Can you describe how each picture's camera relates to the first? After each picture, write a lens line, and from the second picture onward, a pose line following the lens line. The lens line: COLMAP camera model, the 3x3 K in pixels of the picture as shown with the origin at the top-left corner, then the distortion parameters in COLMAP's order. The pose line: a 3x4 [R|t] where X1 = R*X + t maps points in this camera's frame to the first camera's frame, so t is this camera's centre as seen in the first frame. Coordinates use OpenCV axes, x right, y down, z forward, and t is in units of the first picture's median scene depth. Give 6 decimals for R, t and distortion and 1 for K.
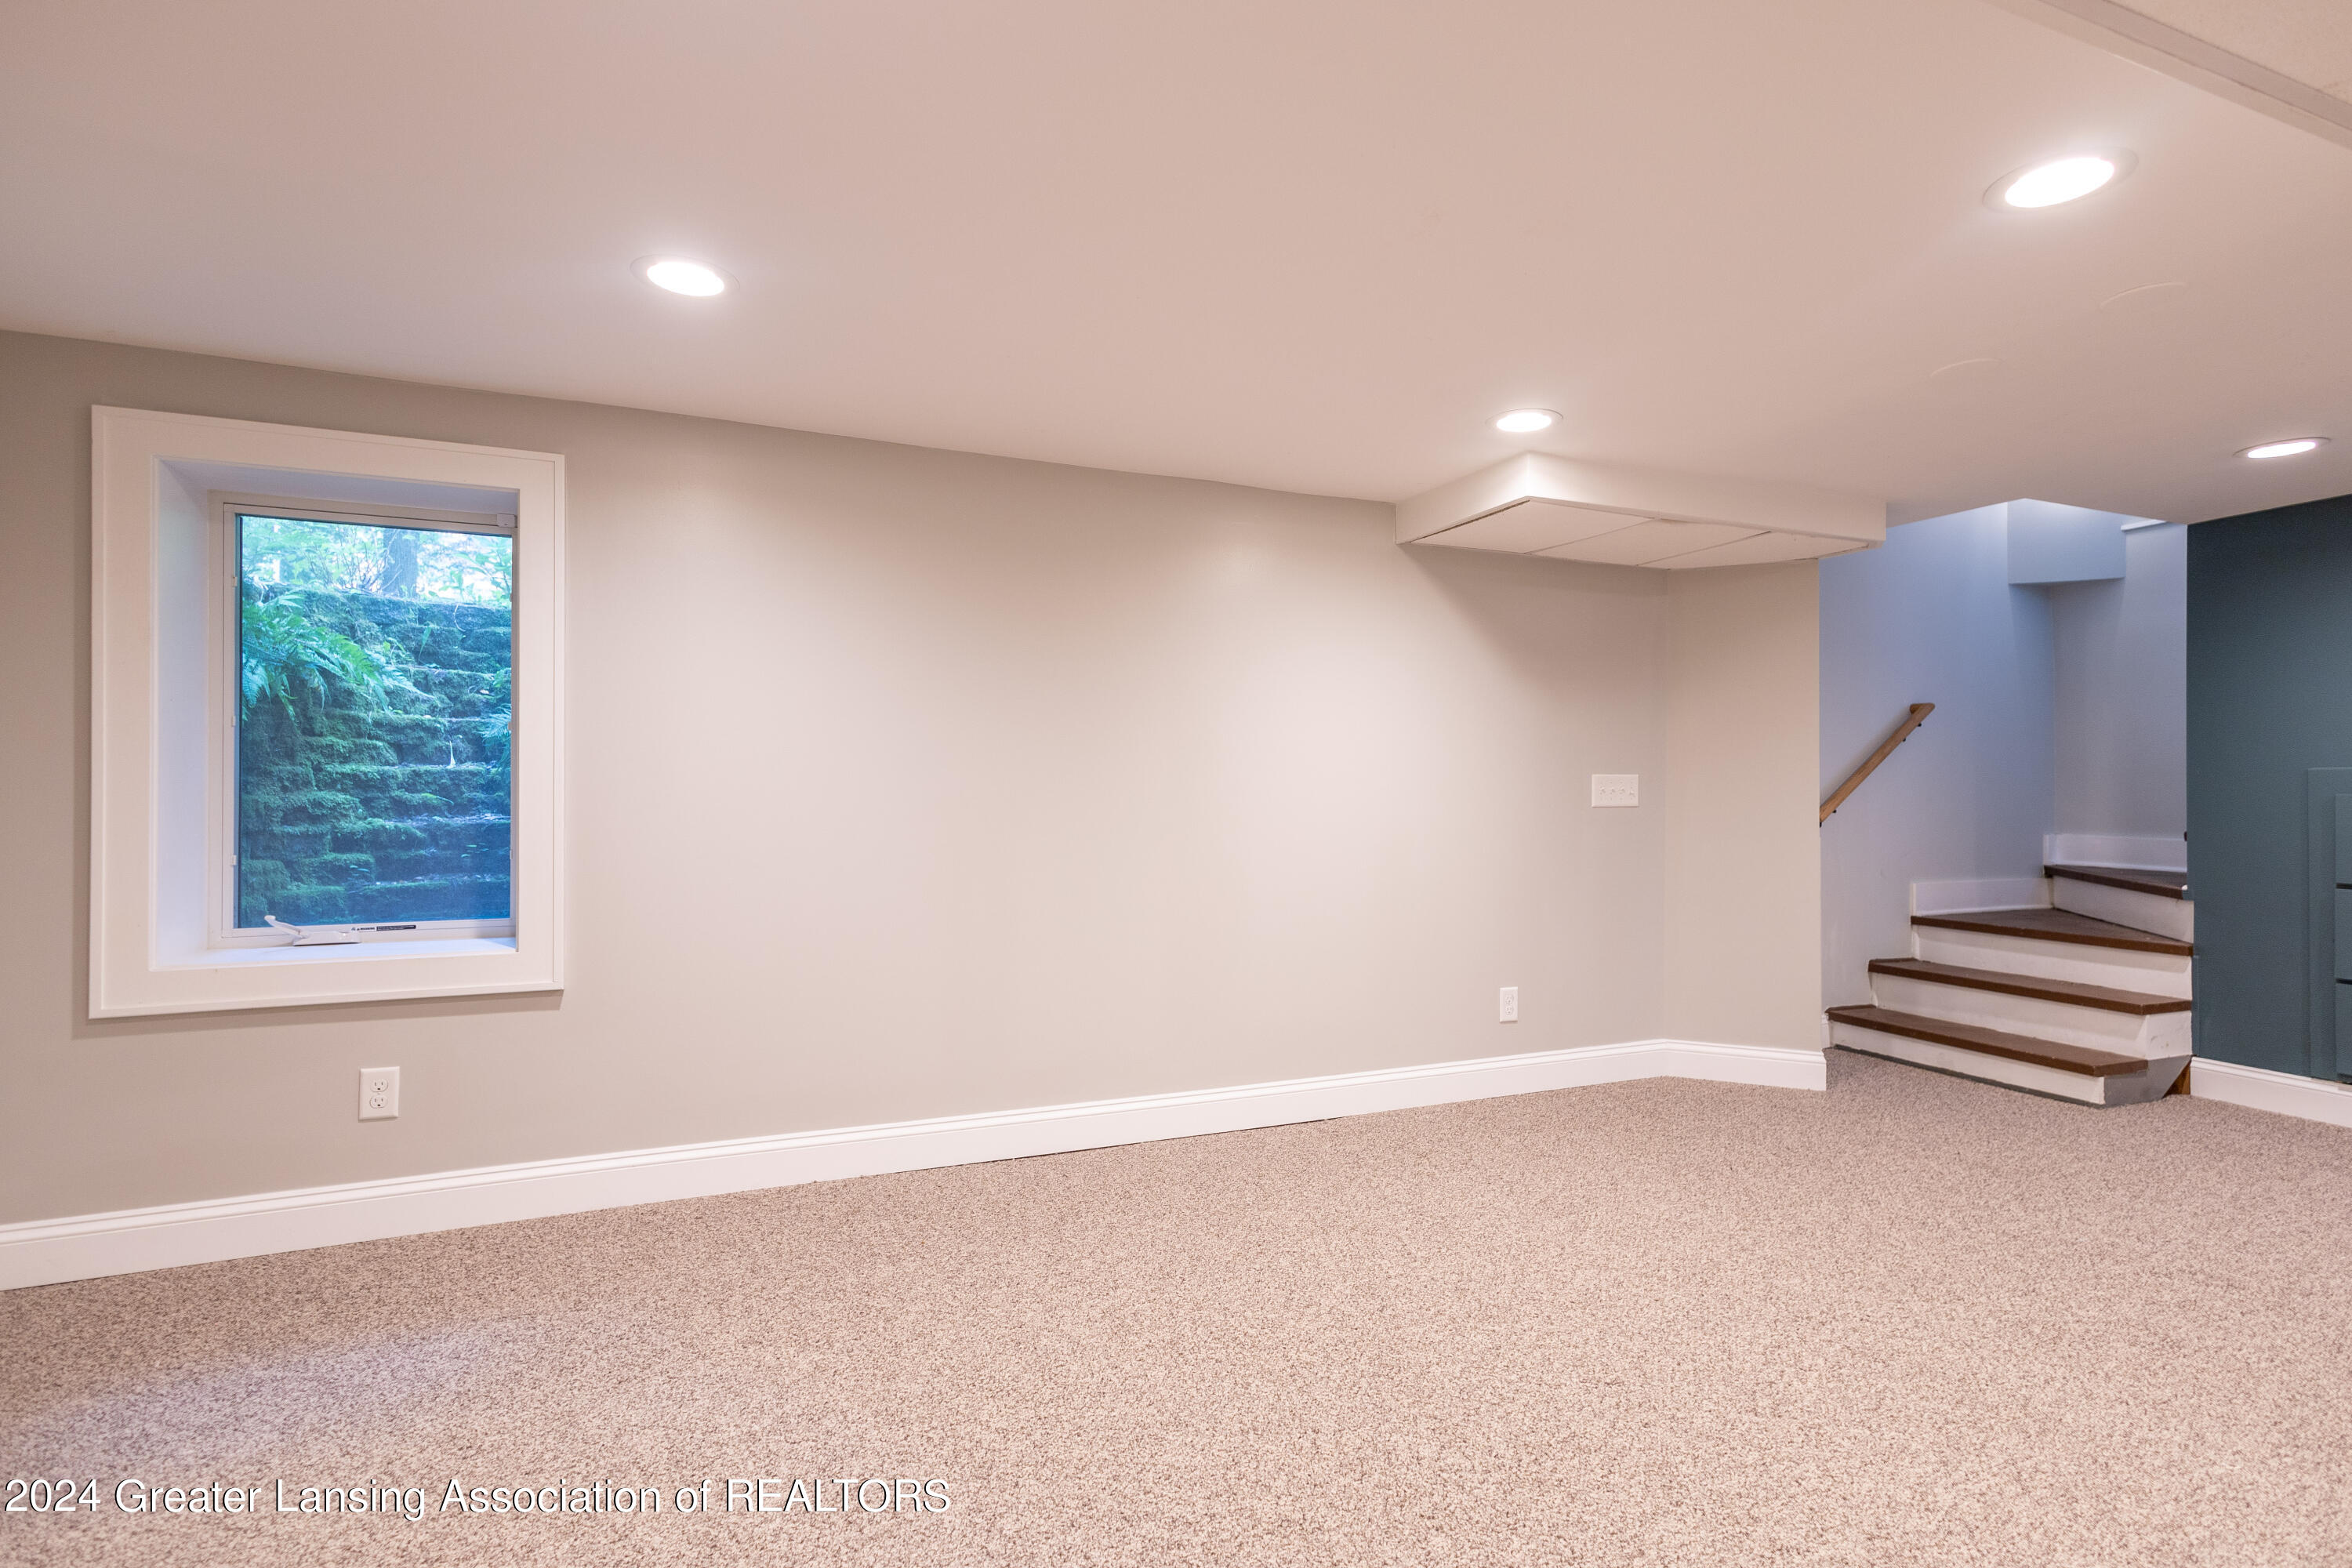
lens RADIAL K [[1098.3, 0, 1174.4], [0, 1098.3, 786.5], [0, 0, 1]] dist [0.004735, -0.002075]
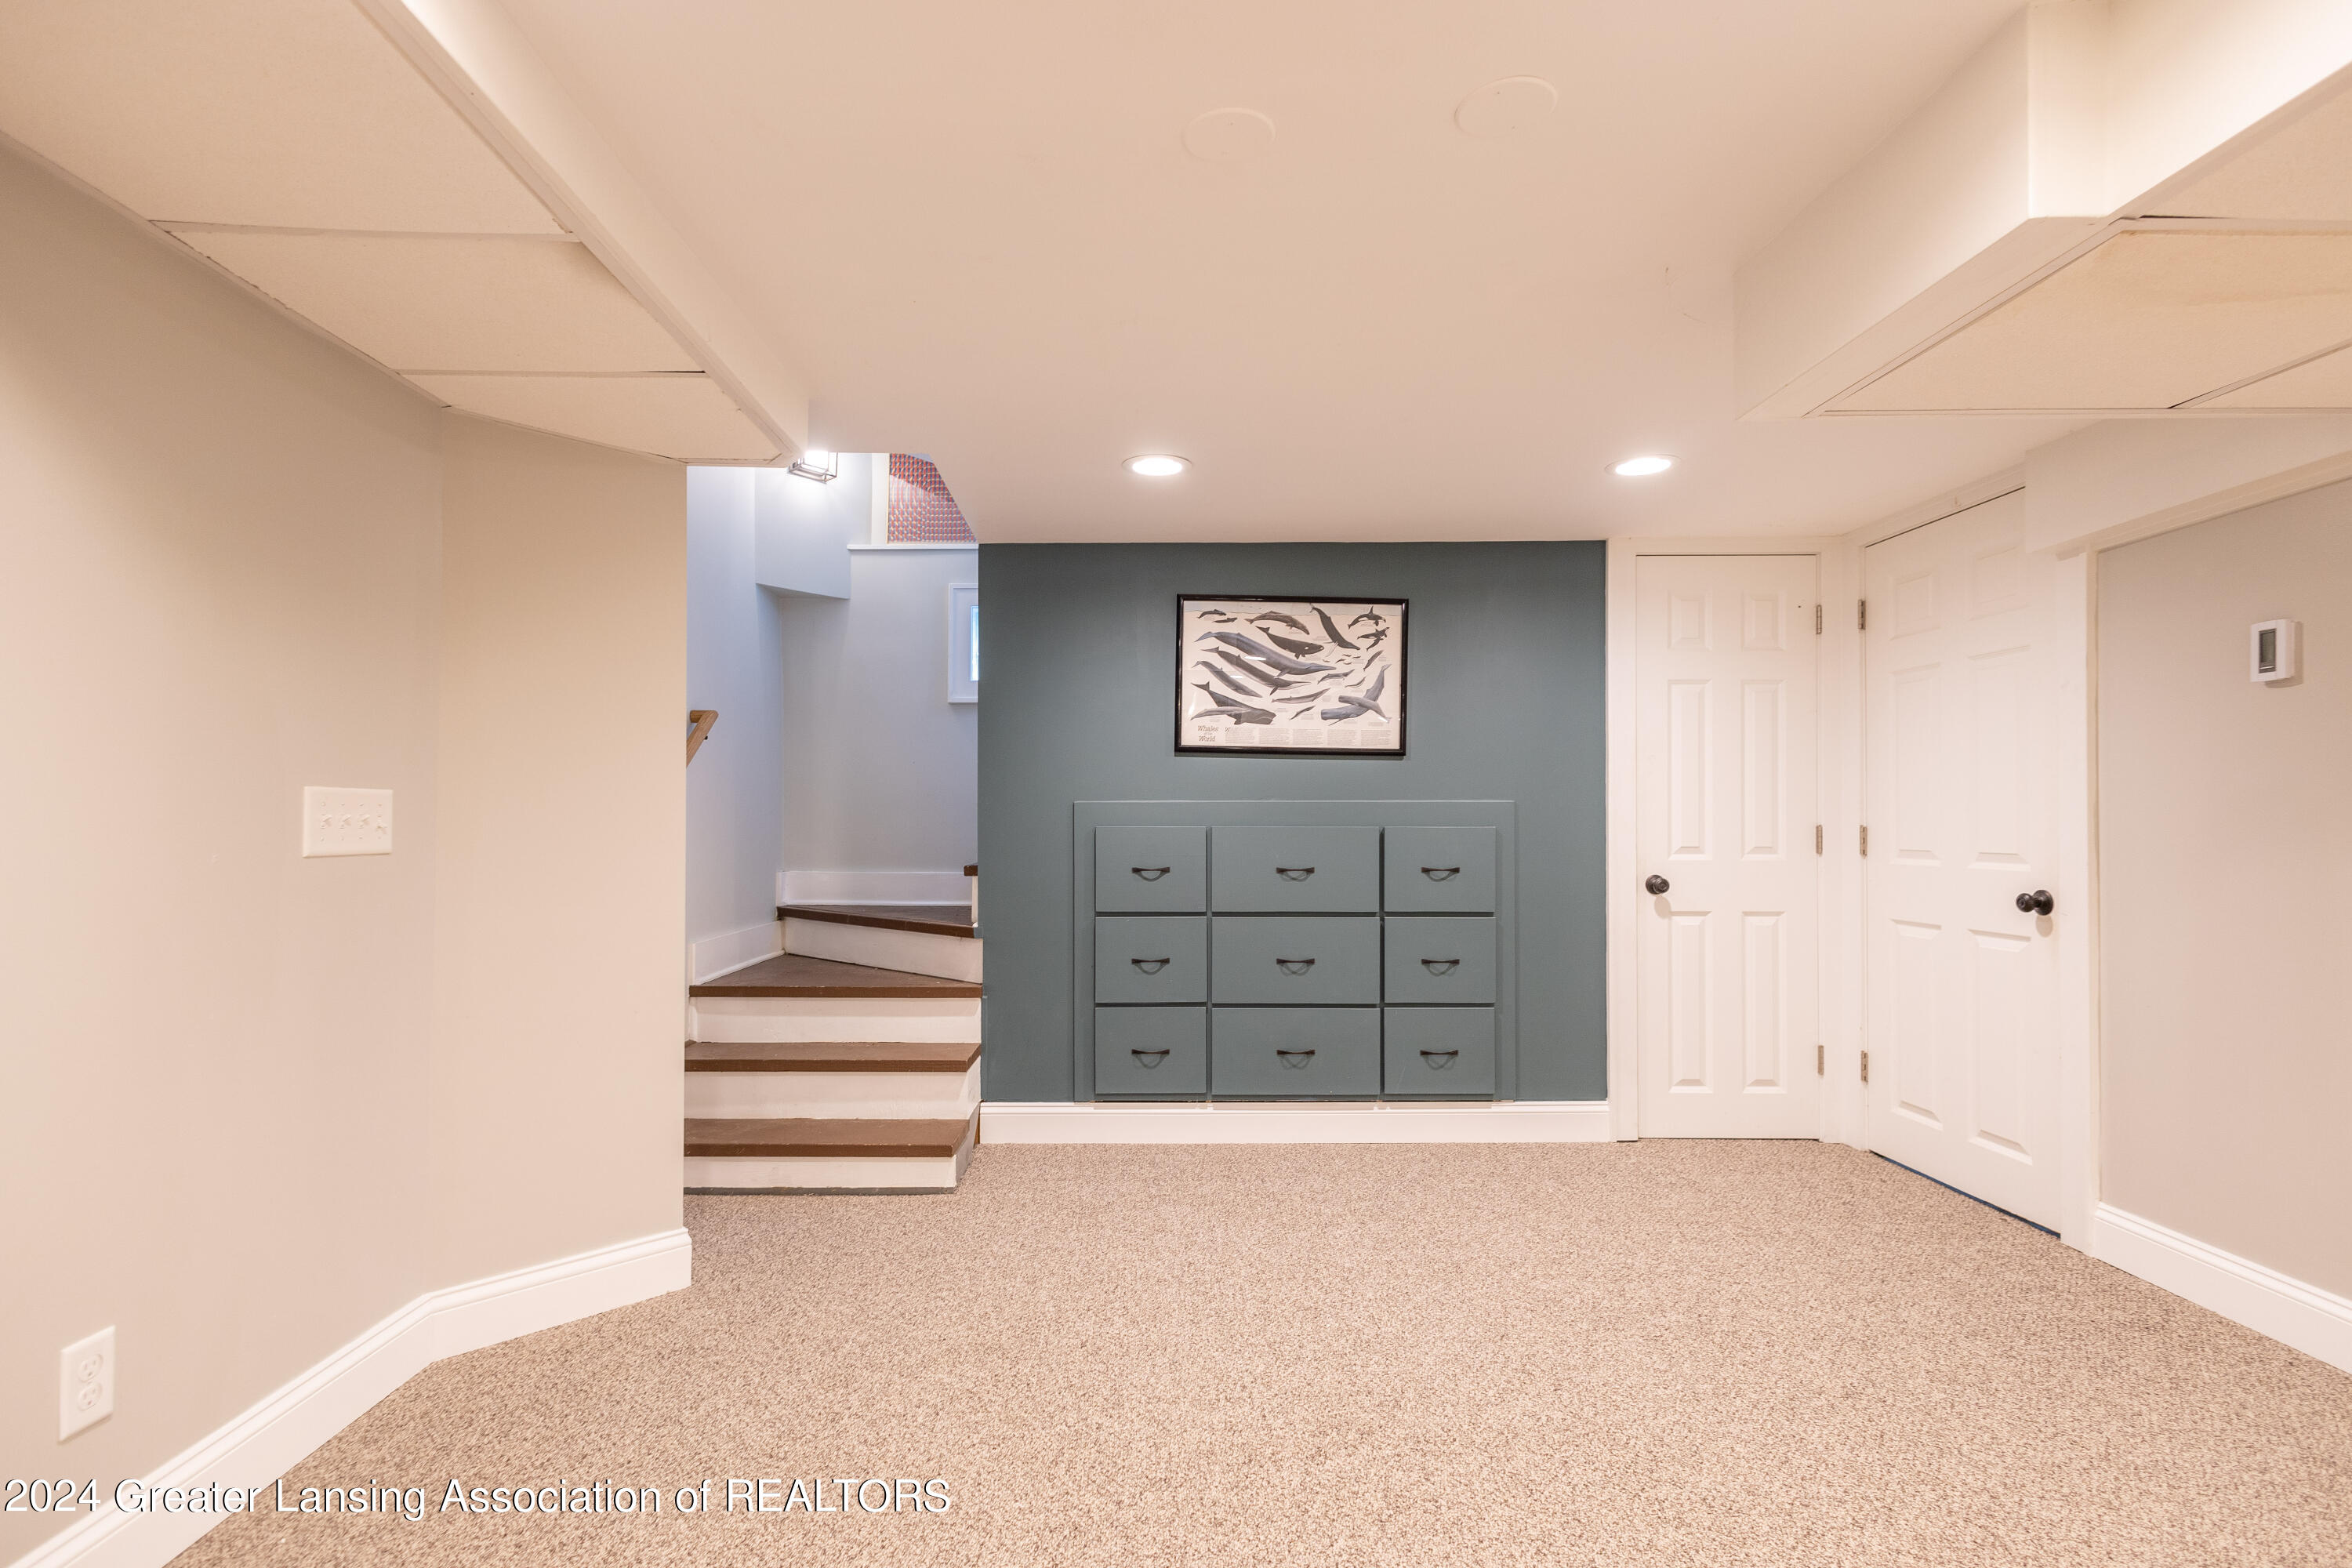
lens RADIAL K [[1098.3, 0, 1108.5], [0, 1098.3, 809.0], [0, 0, 1]] dist [0.004735, -0.002075]
pose [[0.371415, 0.012907, 0.928377, 0.078302], [-0.005966, 0.999916, -0.011515, 0.001823], [-0.928448, -0.001262, 0.371461, 0.528521]]
